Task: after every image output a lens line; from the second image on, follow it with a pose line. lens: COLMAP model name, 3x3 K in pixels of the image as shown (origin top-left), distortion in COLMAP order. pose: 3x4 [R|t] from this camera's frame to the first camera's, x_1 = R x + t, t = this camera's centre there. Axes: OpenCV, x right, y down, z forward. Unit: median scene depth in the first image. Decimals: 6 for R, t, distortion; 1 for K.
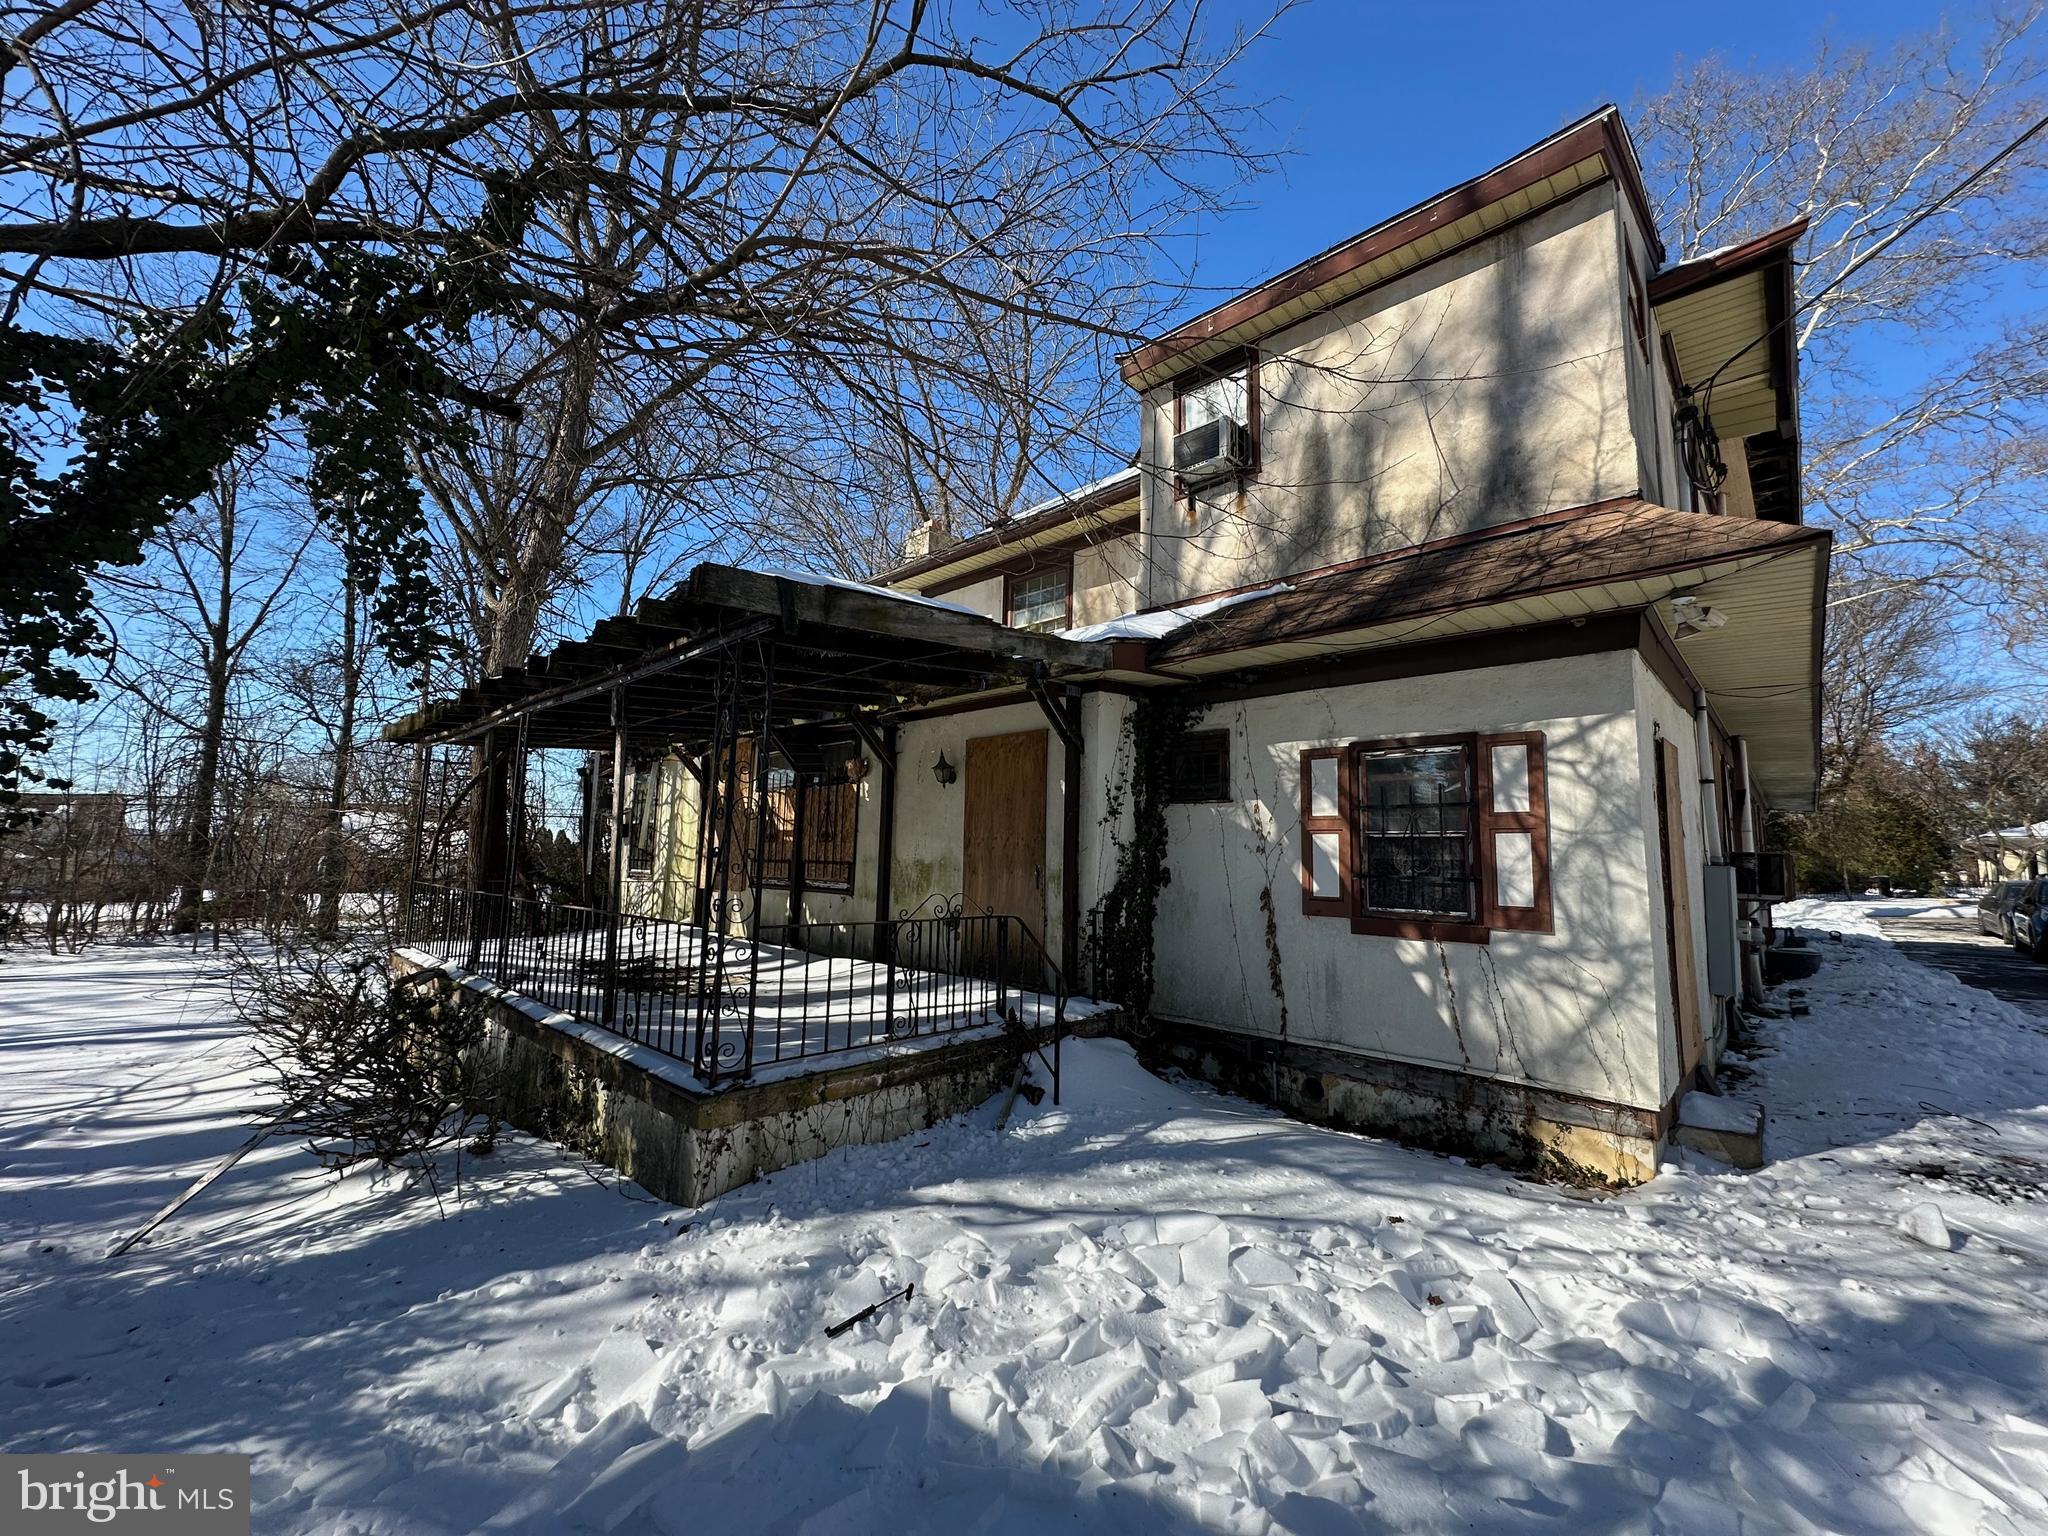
lens RADIAL K [[810.5, 0, 1002.5], [0, 810.5, 755.7], [0, 0, 1]] dist [-0.001501, 0.000389]
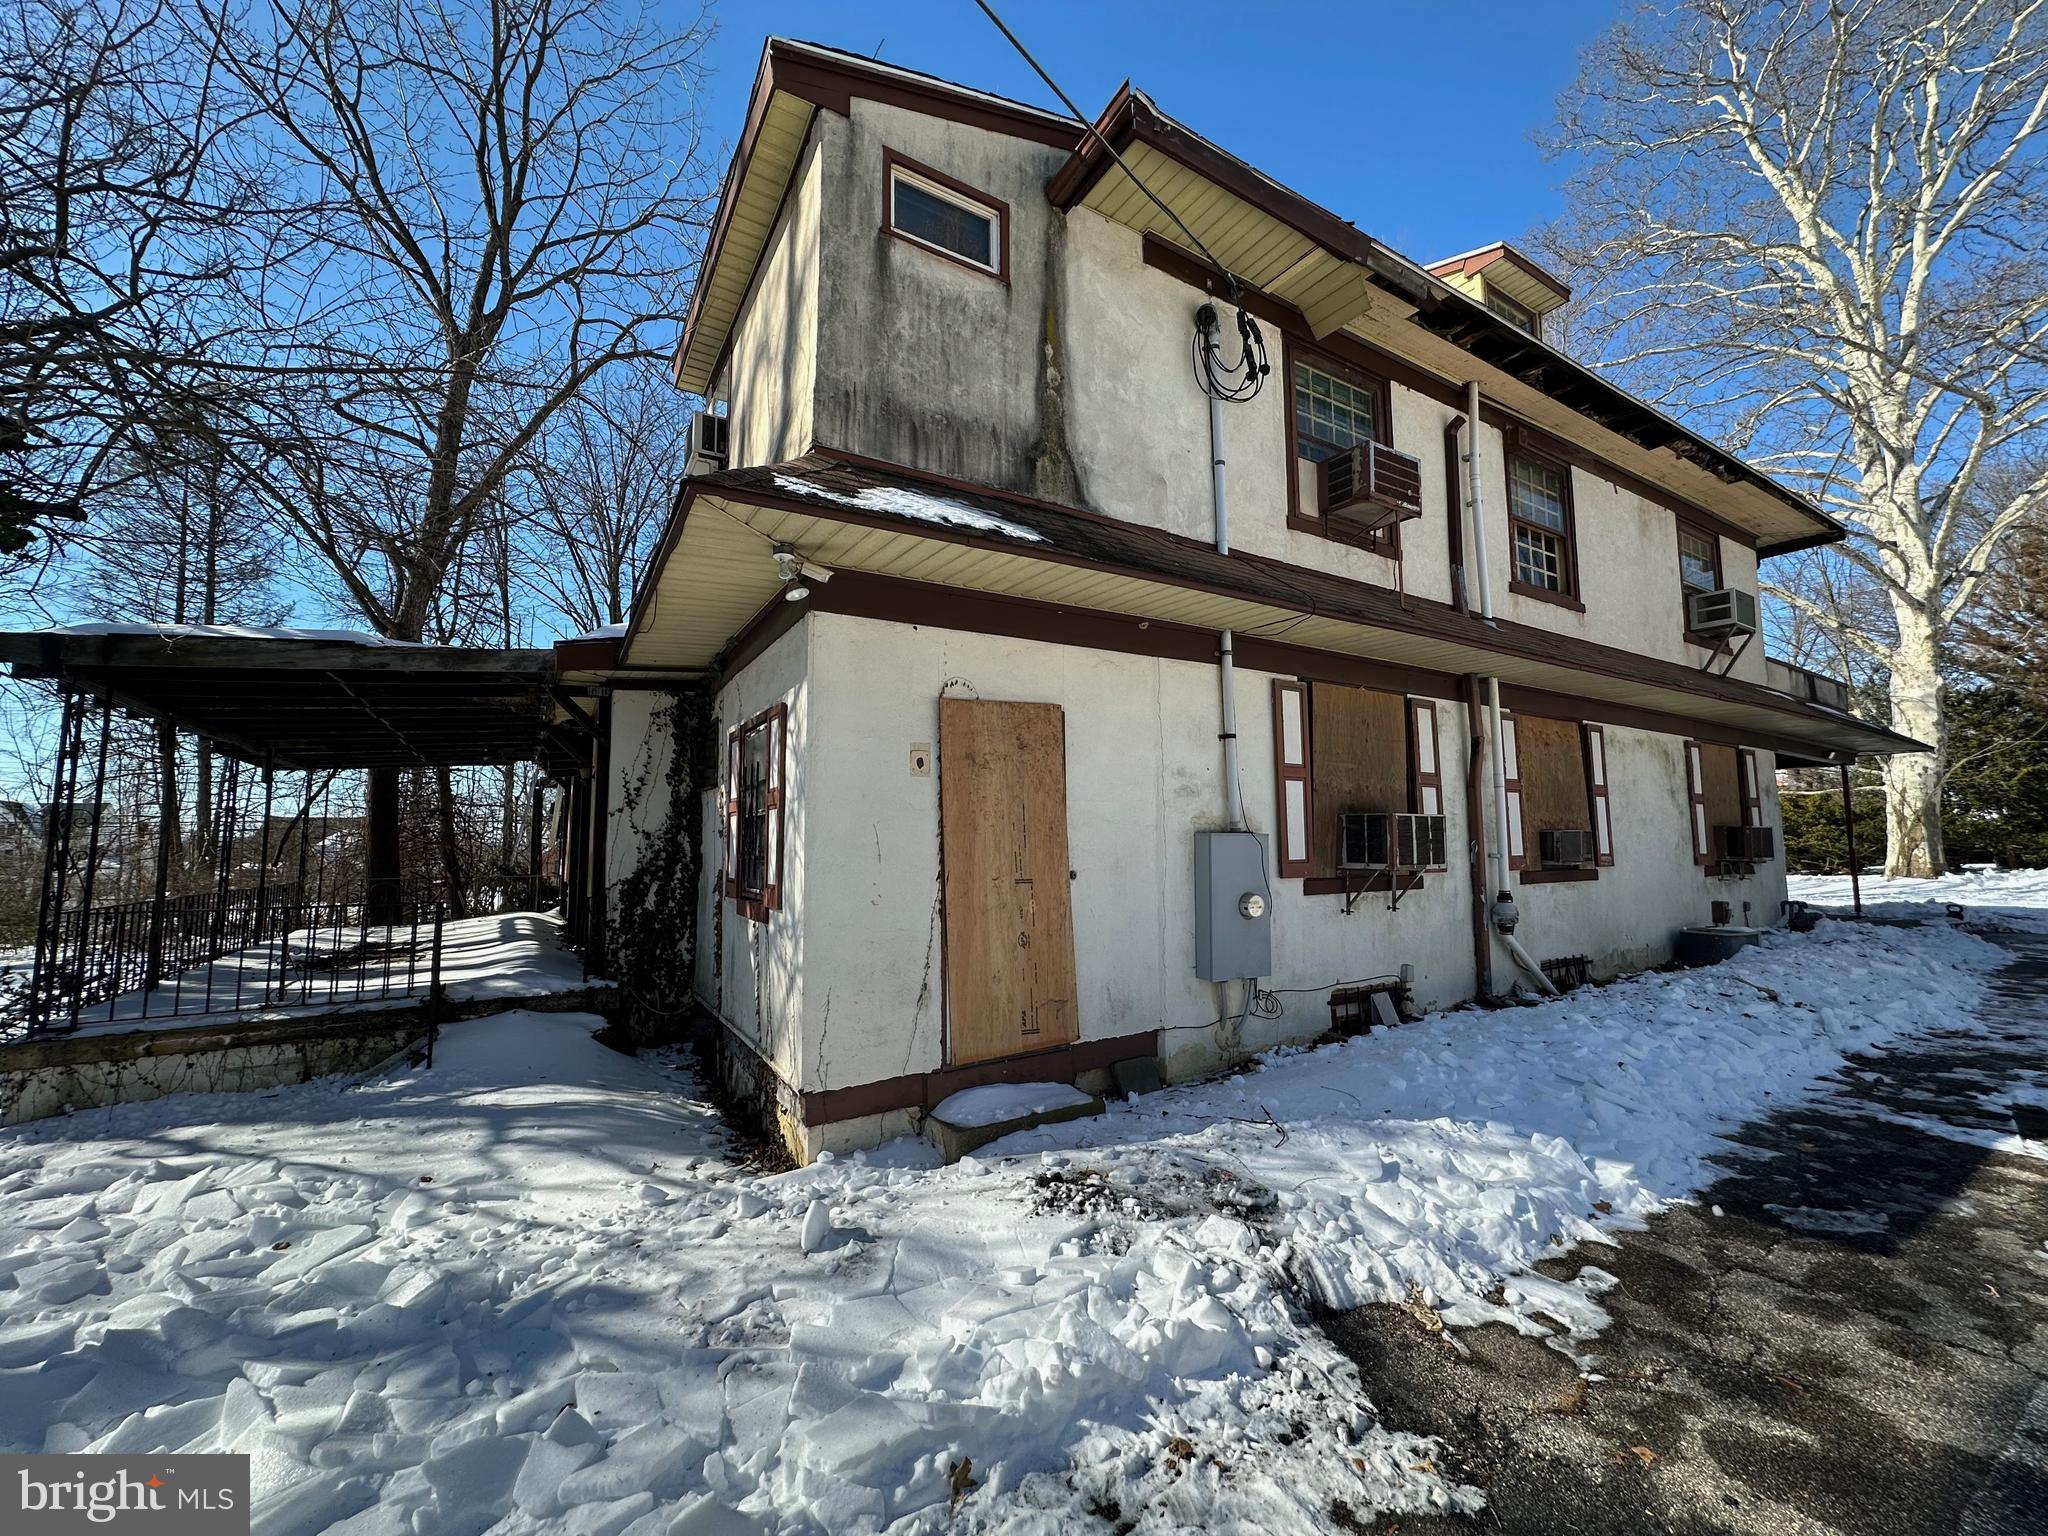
lens RADIAL K [[814.6, 0, 1024.0], [0, 814.6, 768.0], [0, 0, 1]] dist [0.000264, 0.000488]
pose [[0.961483, -0.063125, -0.267516, 1.318311], [0.072389, 0.997066, 0.024898, 0.049976], [0.265160, -0.043304, 0.963232, 0.158161]]
